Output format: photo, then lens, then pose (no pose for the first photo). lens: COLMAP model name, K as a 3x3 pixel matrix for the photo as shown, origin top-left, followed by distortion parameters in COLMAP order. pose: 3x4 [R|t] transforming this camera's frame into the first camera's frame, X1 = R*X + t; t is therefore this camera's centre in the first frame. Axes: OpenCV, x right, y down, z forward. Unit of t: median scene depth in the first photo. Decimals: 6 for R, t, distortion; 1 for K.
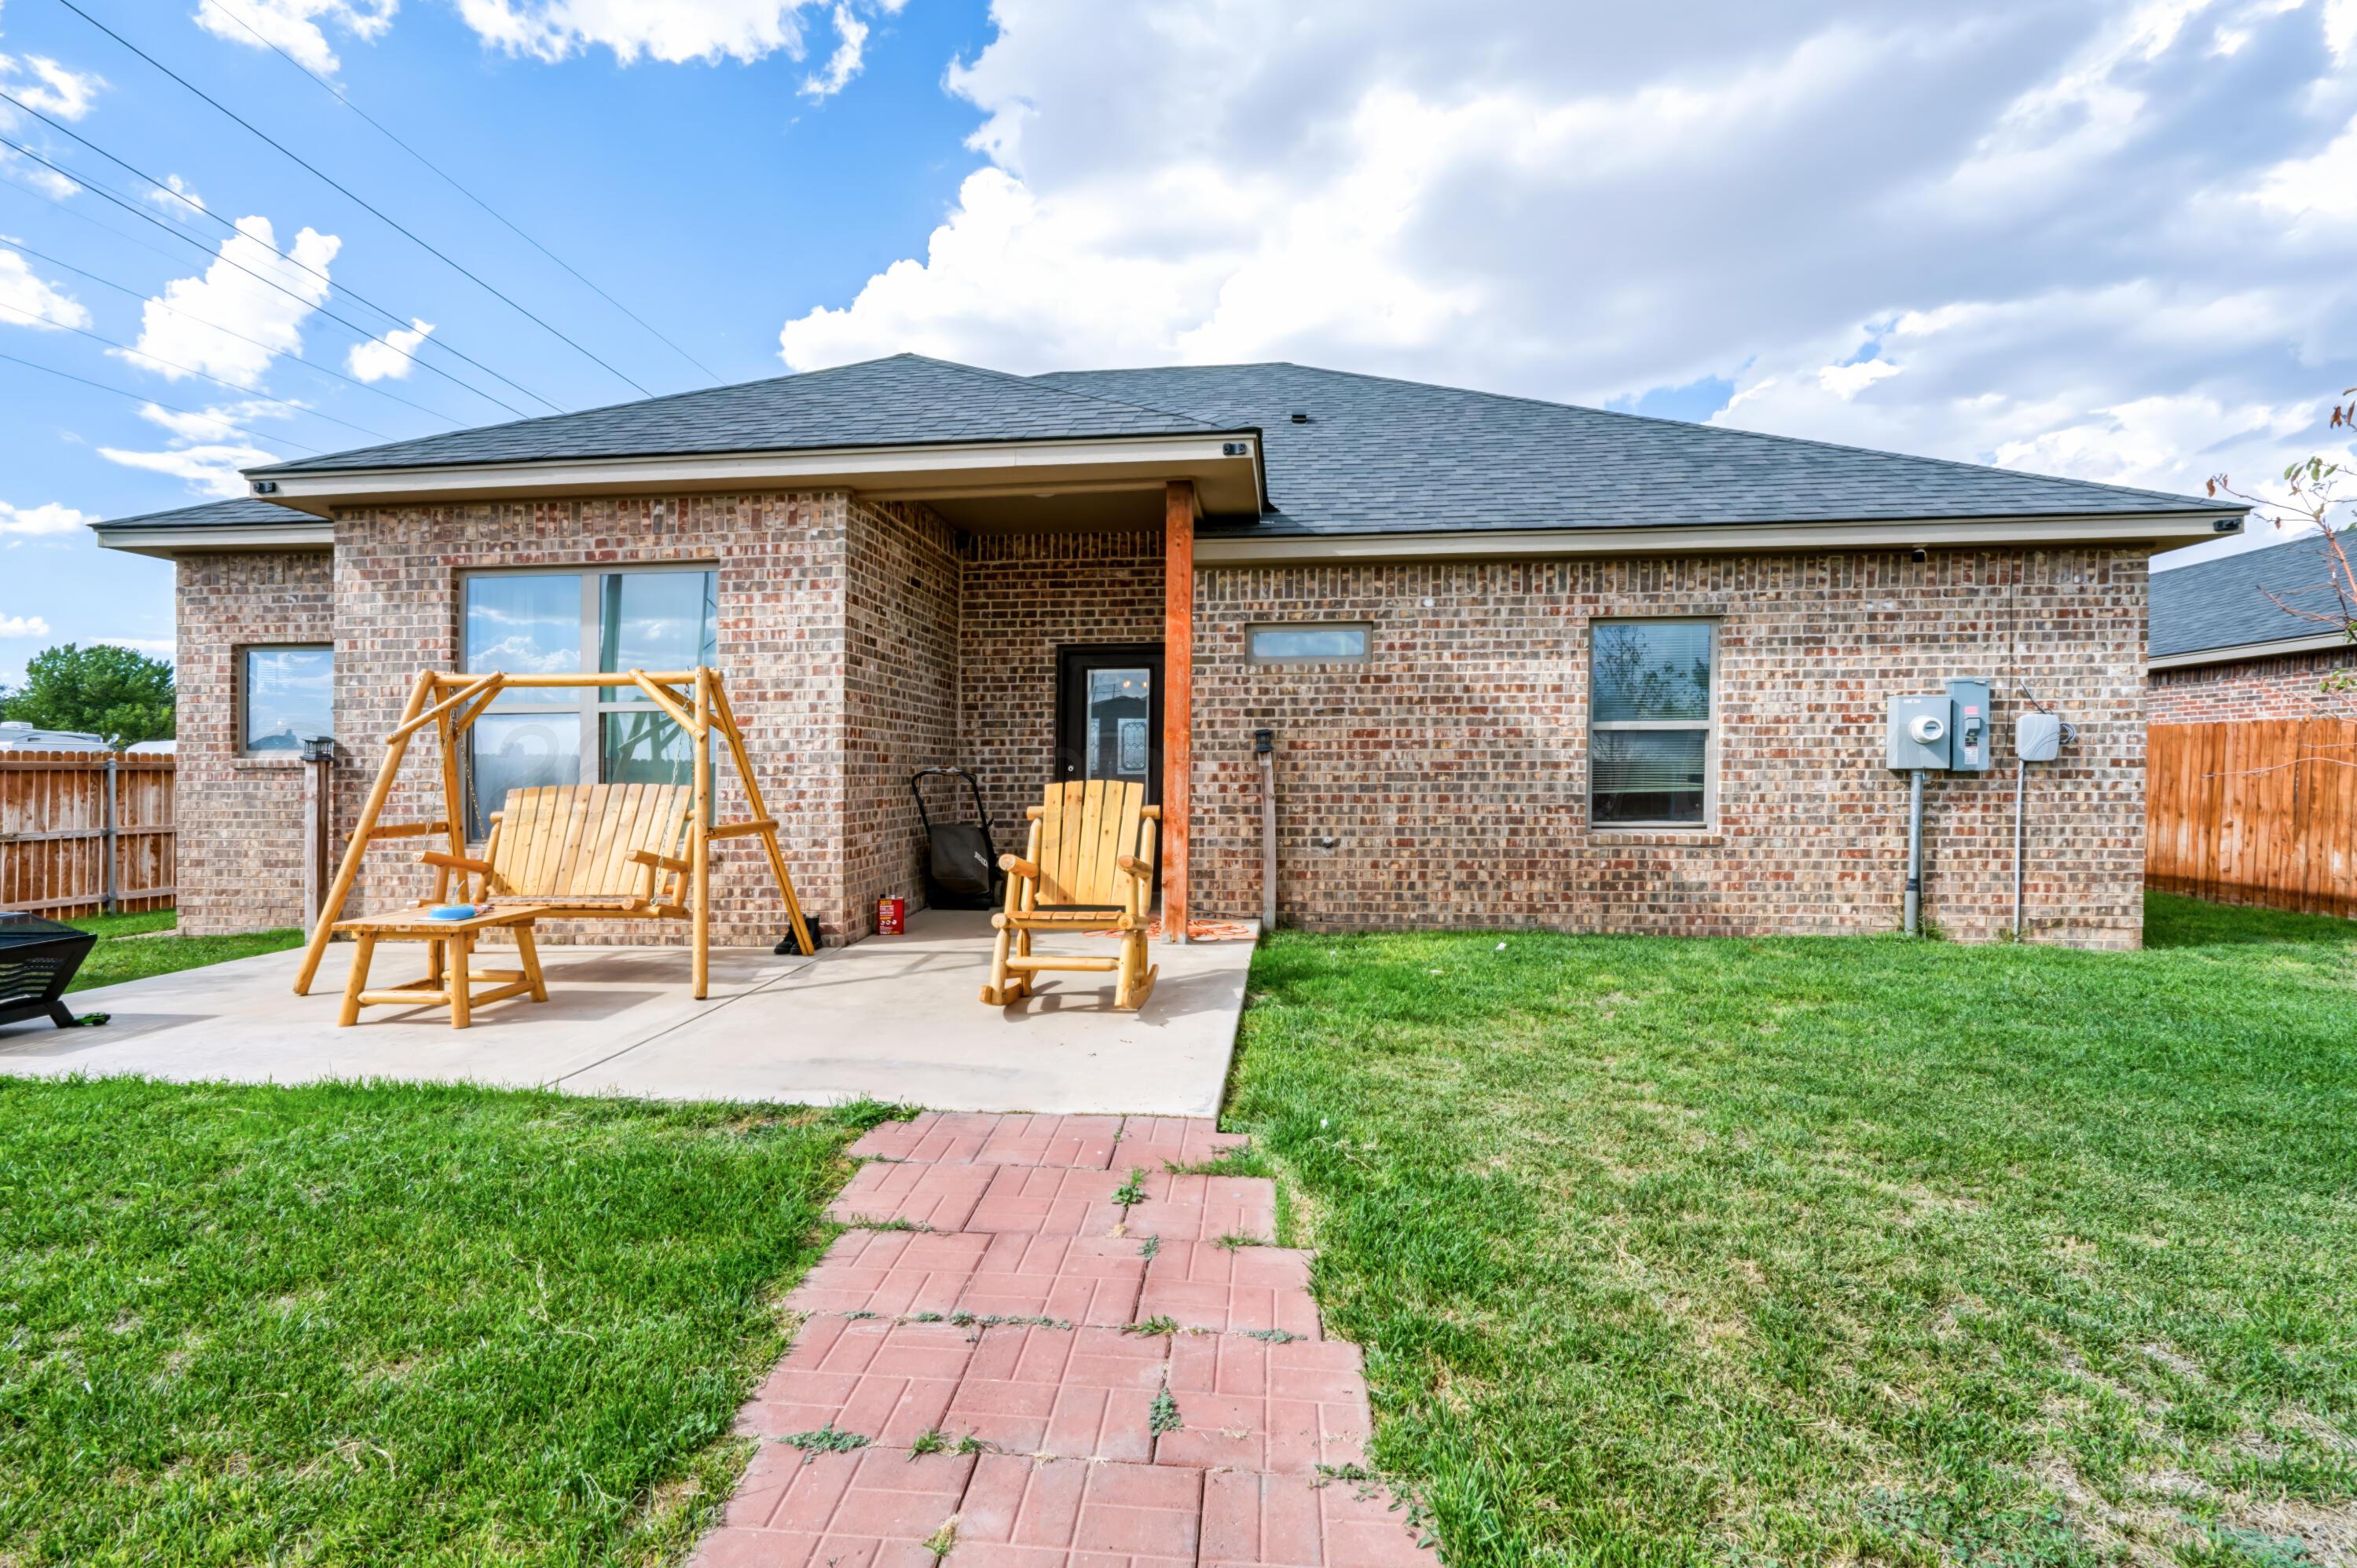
lens RADIAL K [[1083.4, 0, 1163.8], [0, 1083.4, 792.5], [0, 0, 1]] dist [-0.004633, -0.000534]
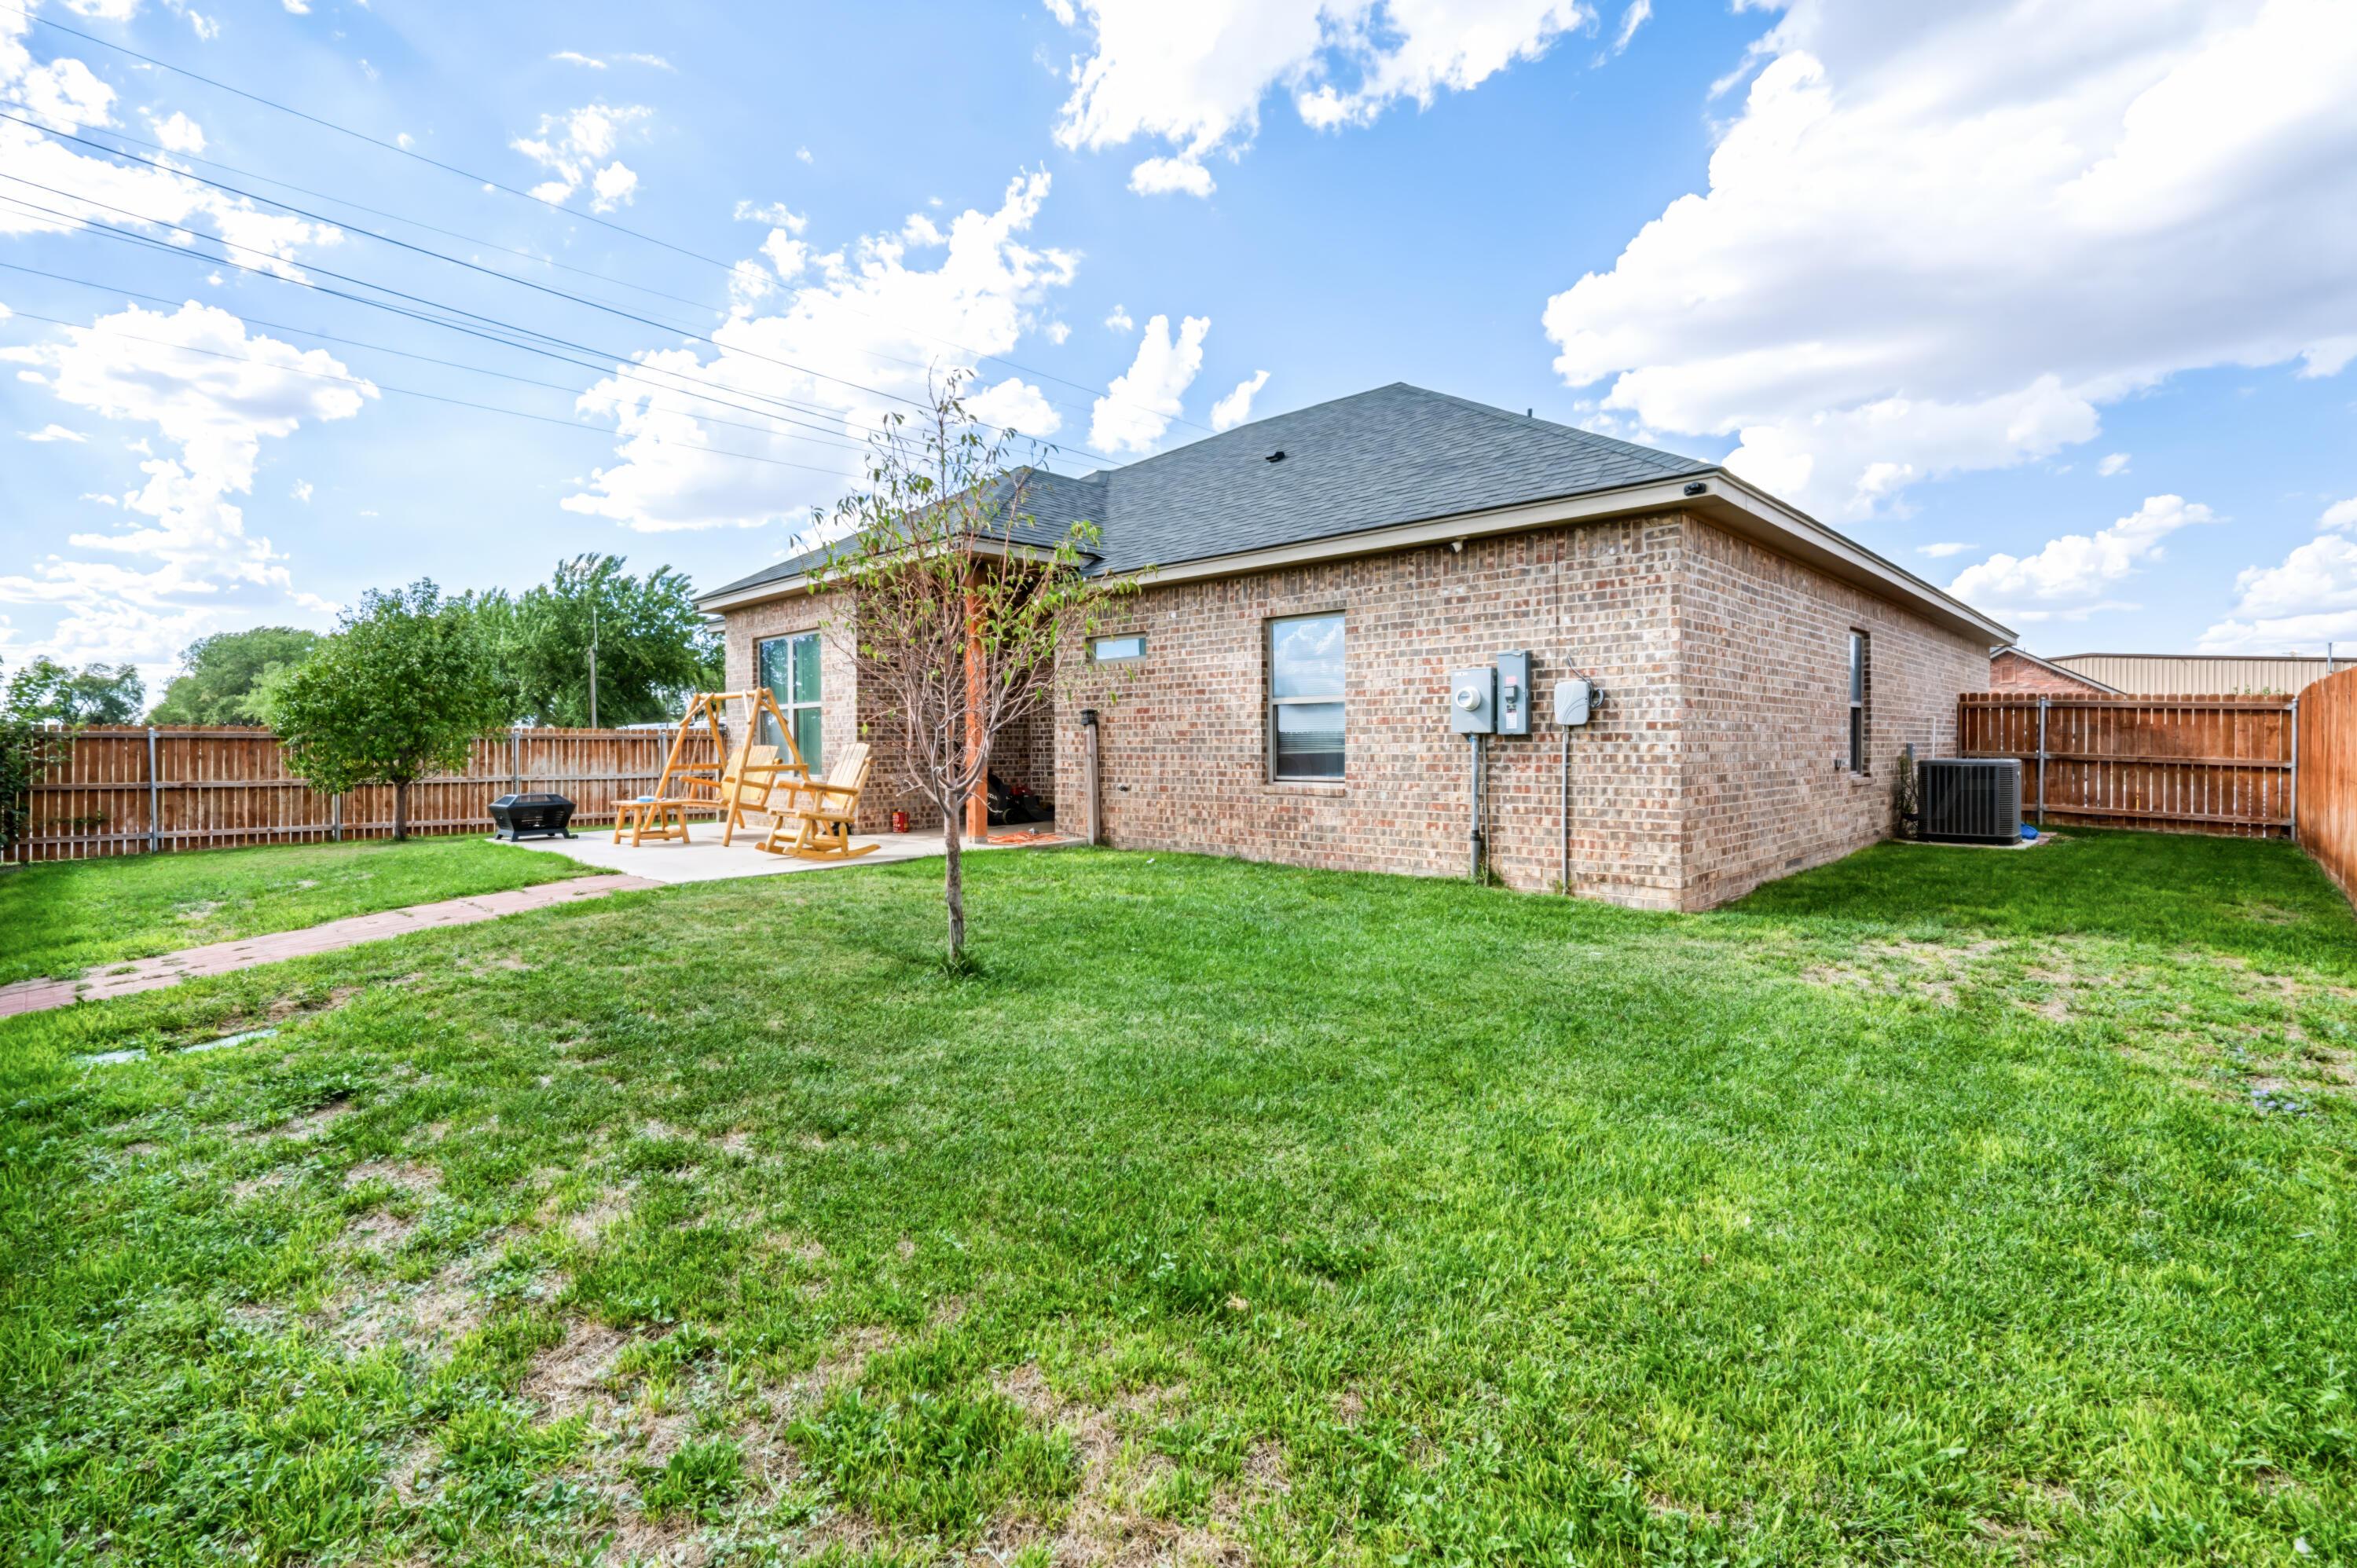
lens RADIAL K [[1083.4, 0, 1192.0], [0, 1083.4, 765.3], [0, 0, 1]] dist [-0.004633, -0.000534]
pose [[0.787975, 0.011660, -0.615597, 1.158461], [-0.011564, 0.999925, 0.004137, 0.010736], [0.615599, 0.003859, 0.788050, -0.077590]]
